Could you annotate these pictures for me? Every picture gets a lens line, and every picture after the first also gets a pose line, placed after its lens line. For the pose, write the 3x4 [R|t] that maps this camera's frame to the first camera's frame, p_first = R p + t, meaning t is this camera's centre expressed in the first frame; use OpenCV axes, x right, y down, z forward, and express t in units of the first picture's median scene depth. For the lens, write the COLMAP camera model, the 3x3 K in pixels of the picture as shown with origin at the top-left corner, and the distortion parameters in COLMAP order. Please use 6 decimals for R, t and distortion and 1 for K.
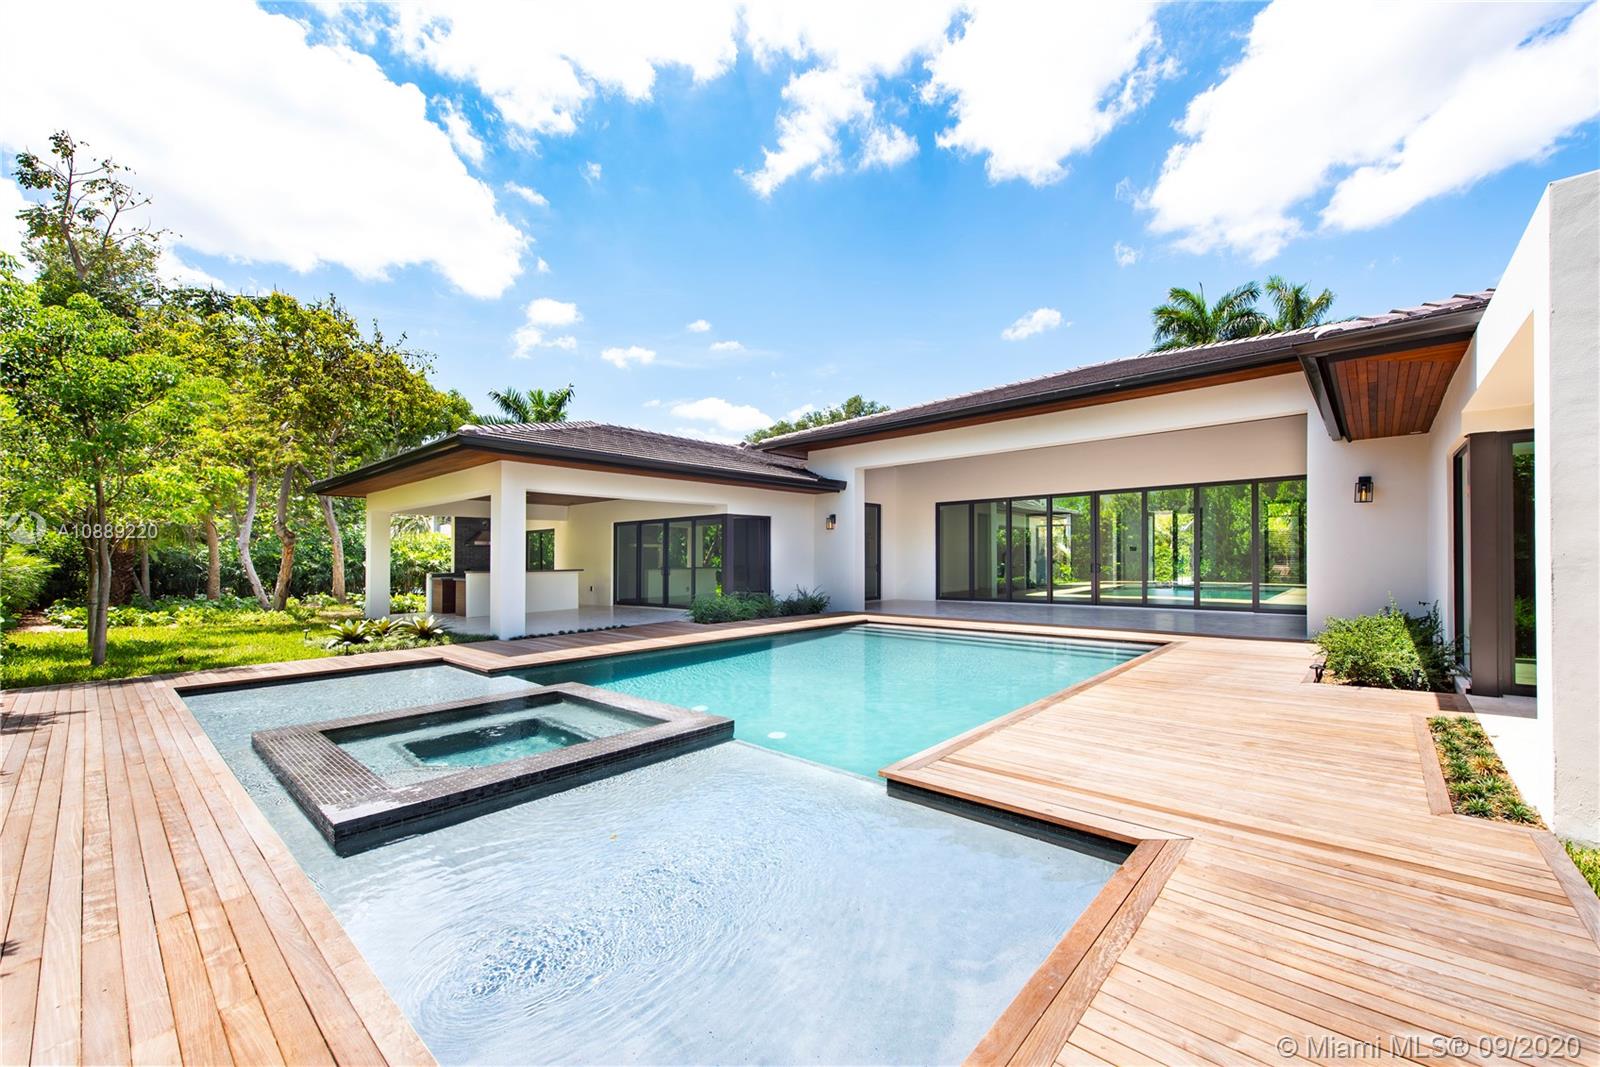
lens RADIAL K [[634.6, 0, 799.6], [0, 634.6, 564.6], [0, 0, 1]] dist [0.001136, 0.000013]
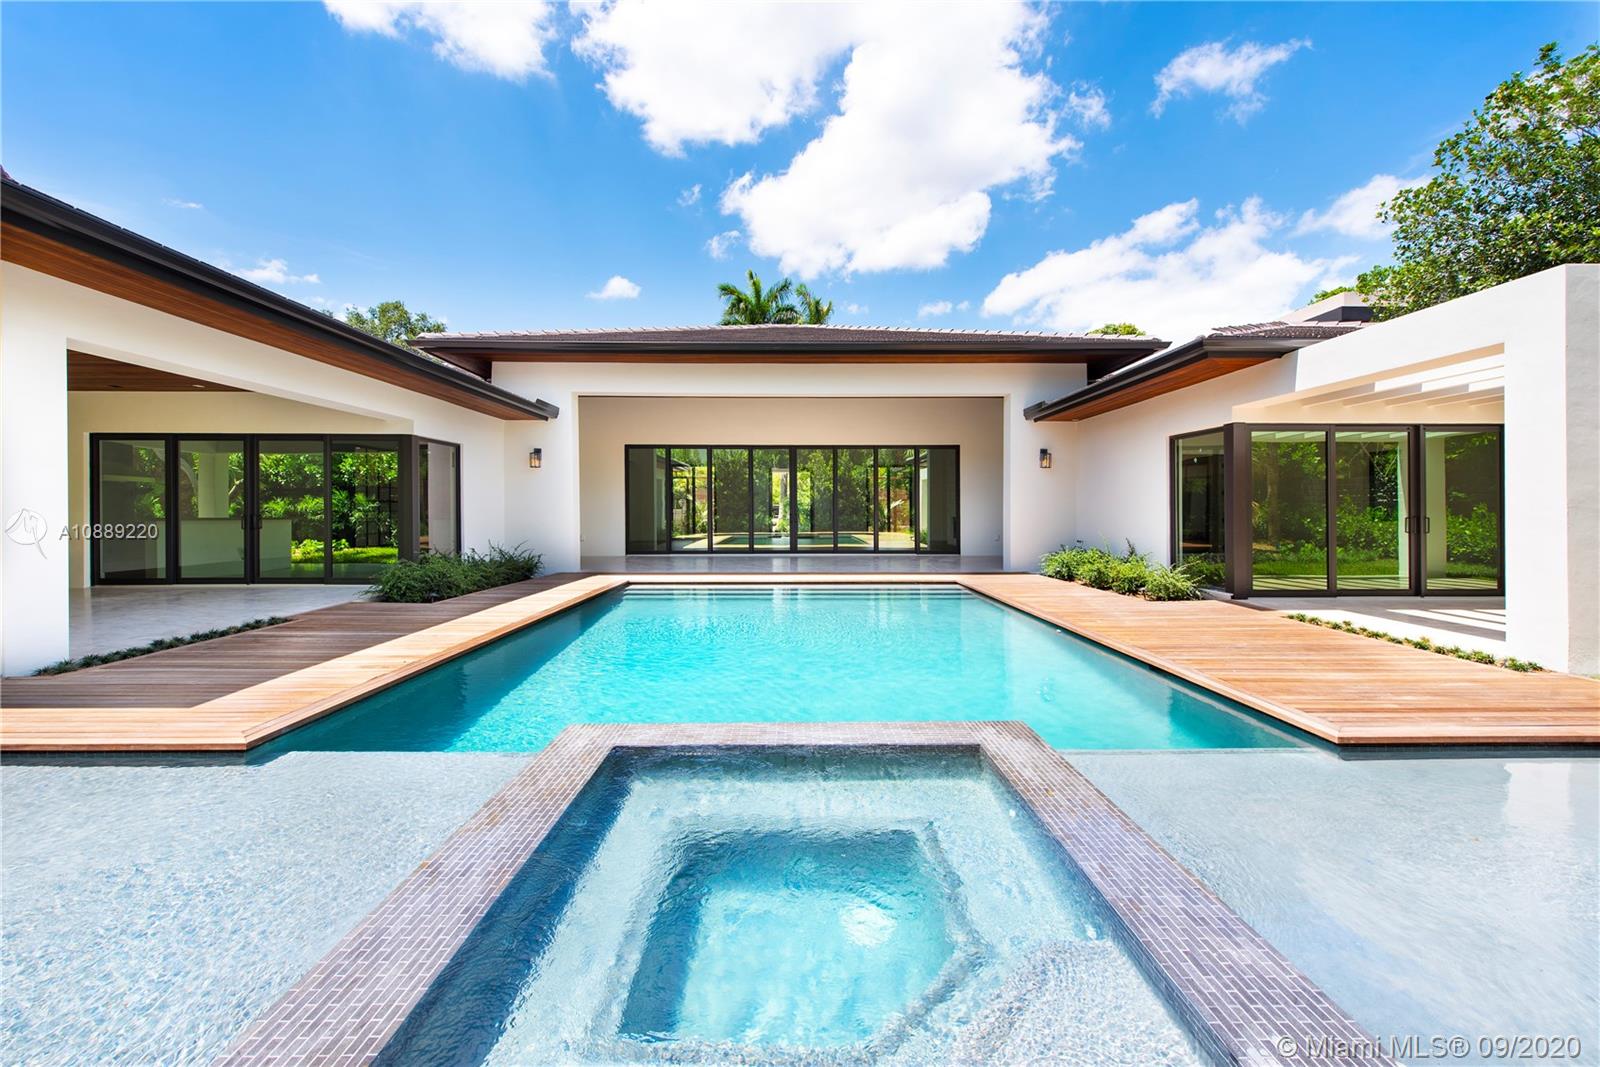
lens RADIAL K [[641.1, 0, 804.0], [0, 641.1, 516.1], [0, 0, 1]] dist [0.000401, 0.000008]
pose [[0.727252, 0.002589, 0.686366, -0.217630], [-0.002439, 0.999996, -0.001188, 0.003047], [-0.686366, -0.000810, 0.727256, 0.176250]]
